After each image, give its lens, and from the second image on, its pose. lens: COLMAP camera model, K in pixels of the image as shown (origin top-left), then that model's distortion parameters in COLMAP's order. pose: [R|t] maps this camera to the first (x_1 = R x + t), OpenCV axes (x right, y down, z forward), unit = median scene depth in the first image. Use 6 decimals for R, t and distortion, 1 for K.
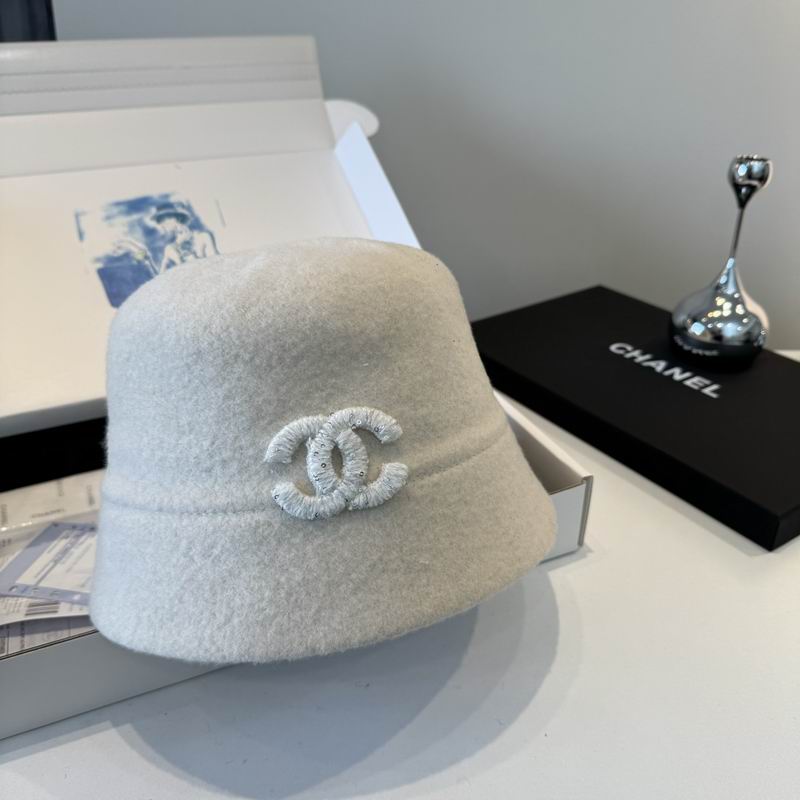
lens RADIAL K [[734.6, 0, 399.4], [0, 734.6, 419.8], [0, 0, 1]] dist [0.124246, -0.413006]
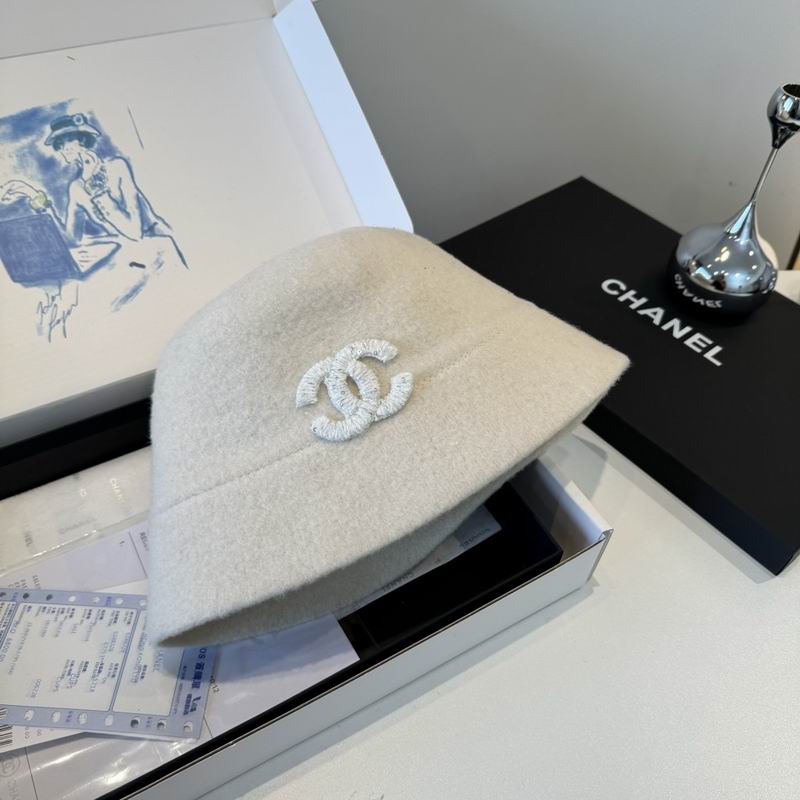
lens RADIAL K [[754.2, 0, 400.0], [0, 754.2, 400.0], [0, 0, 1]] dist [-0.026262, -0.034984]
pose [[0.992813, -0.033176, 0.114984, -0.068111], [-0.001335, 0.957678, 0.287838, -0.241045], [-0.119667, -0.285923, 0.950751, 0.145357]]
